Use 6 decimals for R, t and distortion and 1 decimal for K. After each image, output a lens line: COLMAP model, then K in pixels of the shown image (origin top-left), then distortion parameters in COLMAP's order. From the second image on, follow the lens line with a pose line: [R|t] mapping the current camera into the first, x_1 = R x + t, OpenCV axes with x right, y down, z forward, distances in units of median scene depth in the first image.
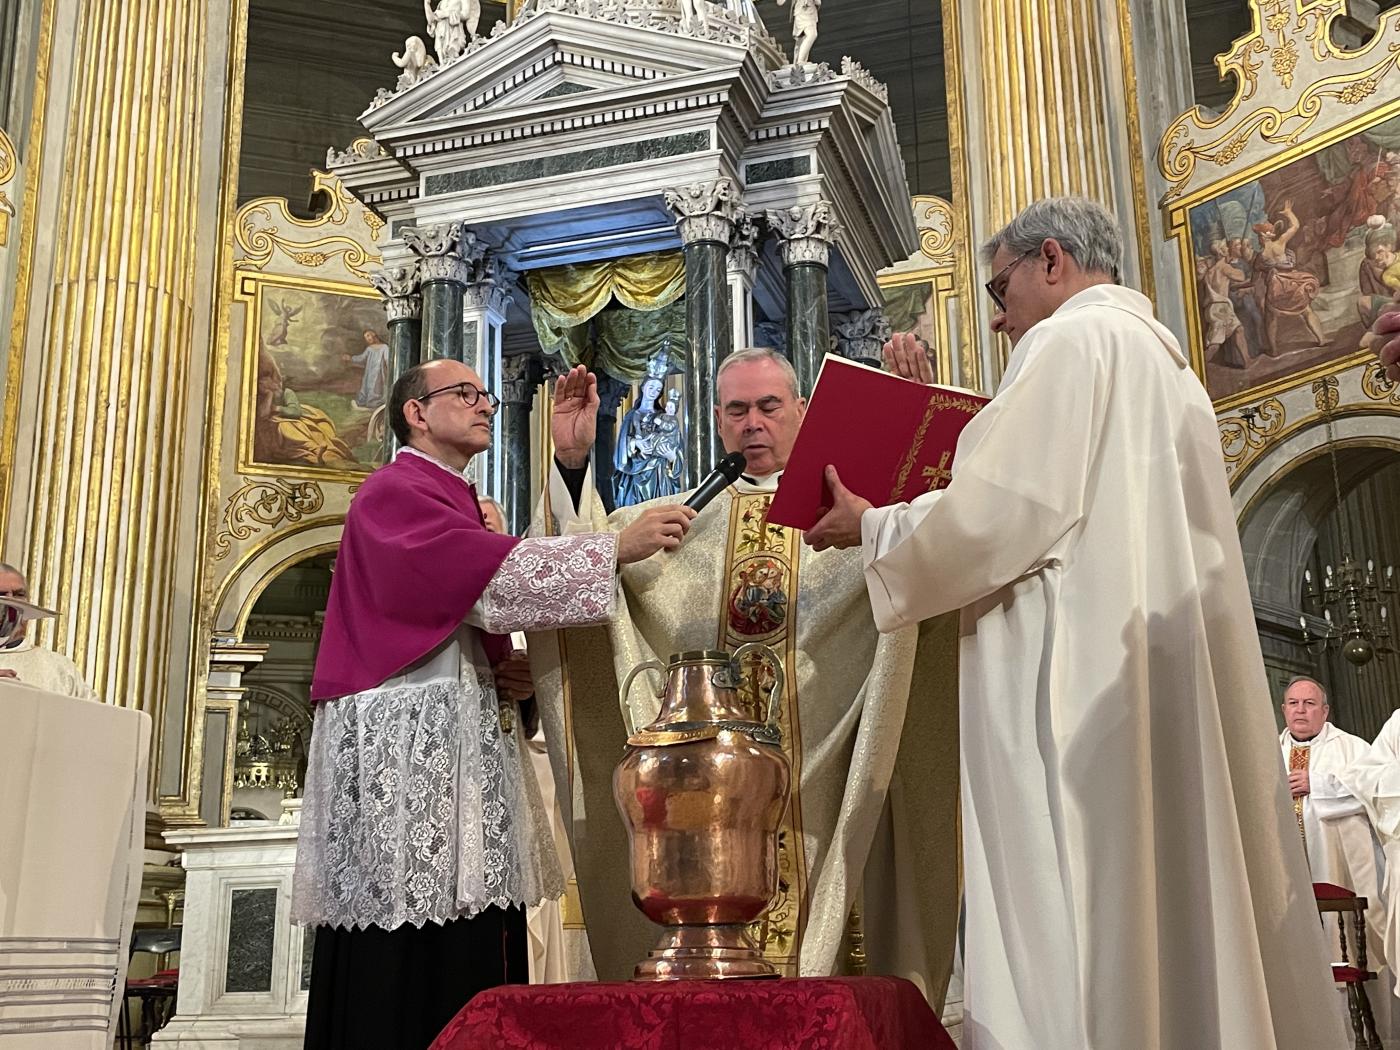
lens RADIAL K [[1599.7, 0, 712.8], [0, 1599.7, 522.8], [0, 0, 1]] dist [0.060616, 0.000000]
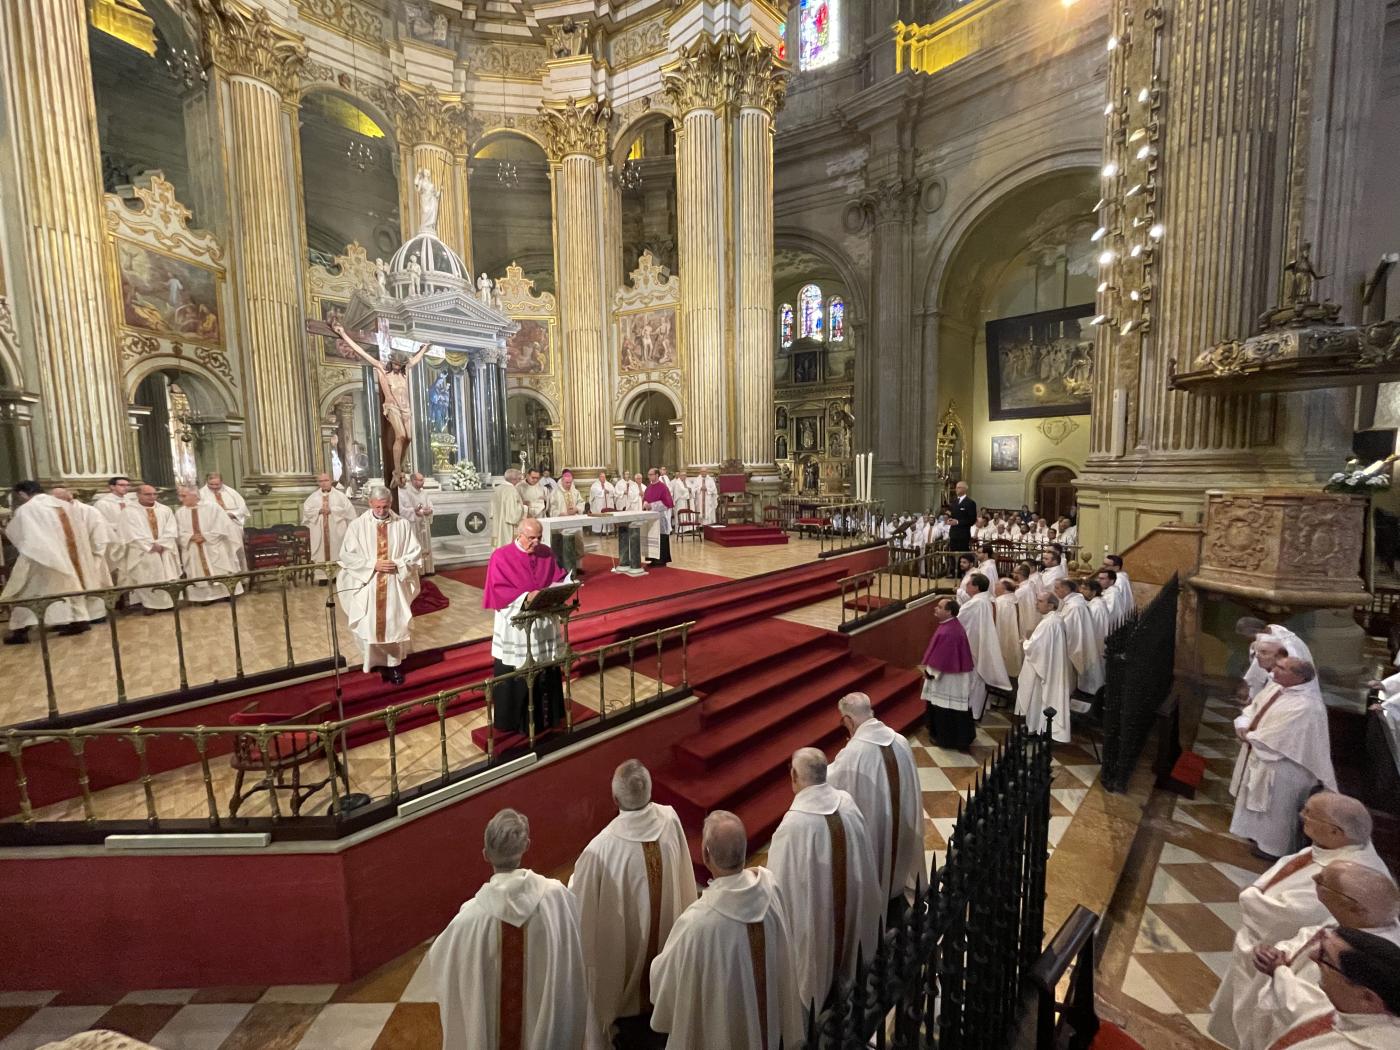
lens RADIAL K [[566.7, 0, 703.0], [0, 566.7, 522.2], [0, 0, 1]] dist [-0.004952, 0.000306]
pose [[0.474303, -0.073410, 0.877296, -0.918476], [-0.221567, 0.954487, 0.199657, -0.165196], [-0.852024, -0.289078, 0.436451, -0.212381]]
